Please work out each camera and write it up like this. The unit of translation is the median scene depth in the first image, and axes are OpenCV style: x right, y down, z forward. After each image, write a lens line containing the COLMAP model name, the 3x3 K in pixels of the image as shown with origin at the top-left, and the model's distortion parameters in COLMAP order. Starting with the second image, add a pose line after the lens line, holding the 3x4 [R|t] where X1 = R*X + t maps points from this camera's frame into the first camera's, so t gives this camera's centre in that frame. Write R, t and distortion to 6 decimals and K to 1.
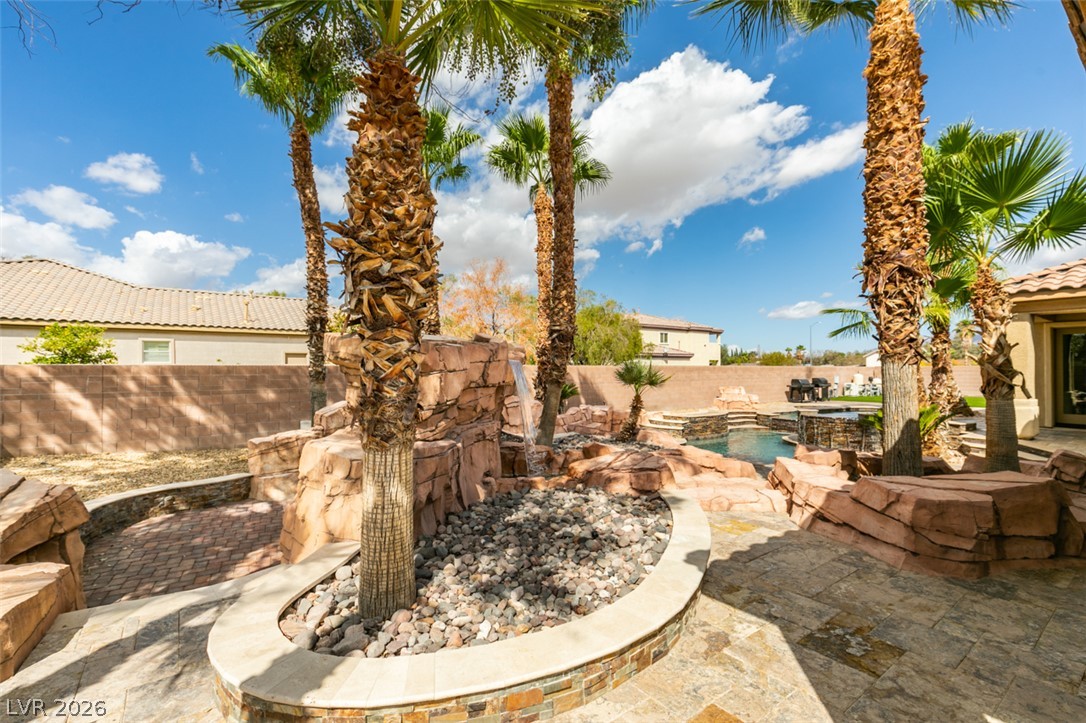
lens RADIAL K [[487.7, 0, 536.0], [0, 487.7, 366.3], [0, 0, 1]] dist [0.012670, -0.005484]
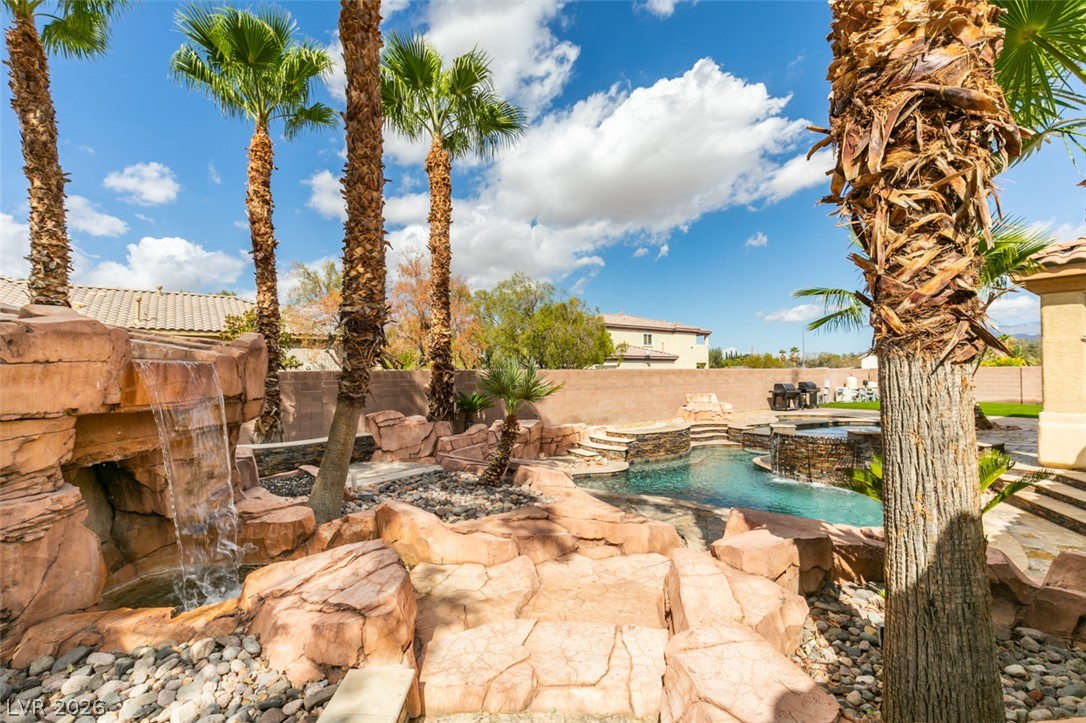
lens RADIAL K [[487.7, 0, 535.2], [0, 487.7, 367.8], [0, 0, 1]] dist [0.012670, -0.005484]
pose [[0.999965, -0.007064, 0.004434, 0.158383], [0.007088, 0.999960, -0.005450, -0.000156], [-0.004395, 0.005481, 0.999975, 0.225124]]
